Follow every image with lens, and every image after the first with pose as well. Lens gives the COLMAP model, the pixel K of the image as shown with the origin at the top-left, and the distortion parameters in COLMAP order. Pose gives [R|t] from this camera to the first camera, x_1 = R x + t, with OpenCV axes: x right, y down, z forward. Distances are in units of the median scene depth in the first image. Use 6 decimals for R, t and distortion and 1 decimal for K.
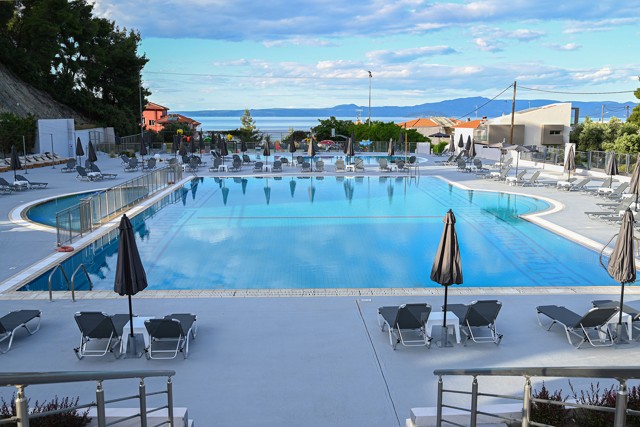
lens RADIAL K [[598.1, 0, 320.0], [0, 598.1, 213.5], [0, 0, 1]] dist [0.005443, -0.007032]
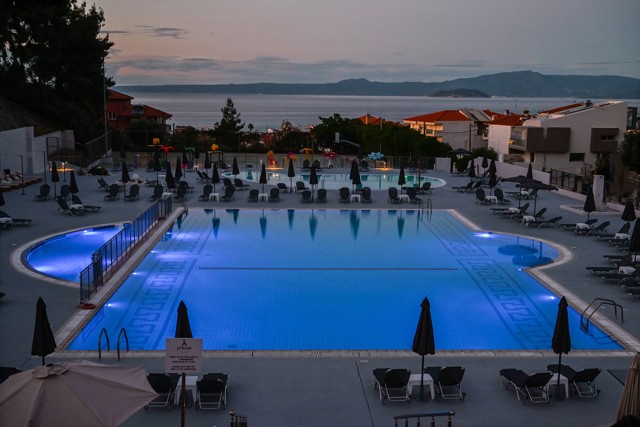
lens RADIAL K [[796.7, 0, 320.0], [0, 796.7, 213.5], [0, 0, 1]] dist [0.001376, 0.000539]
pose [[0.999953, 0.009545, 0.001712, -0.004626], [-0.009537, 0.999943, -0.004861, -0.041563], [-0.001759, 0.004844, 0.999987, -0.173566]]
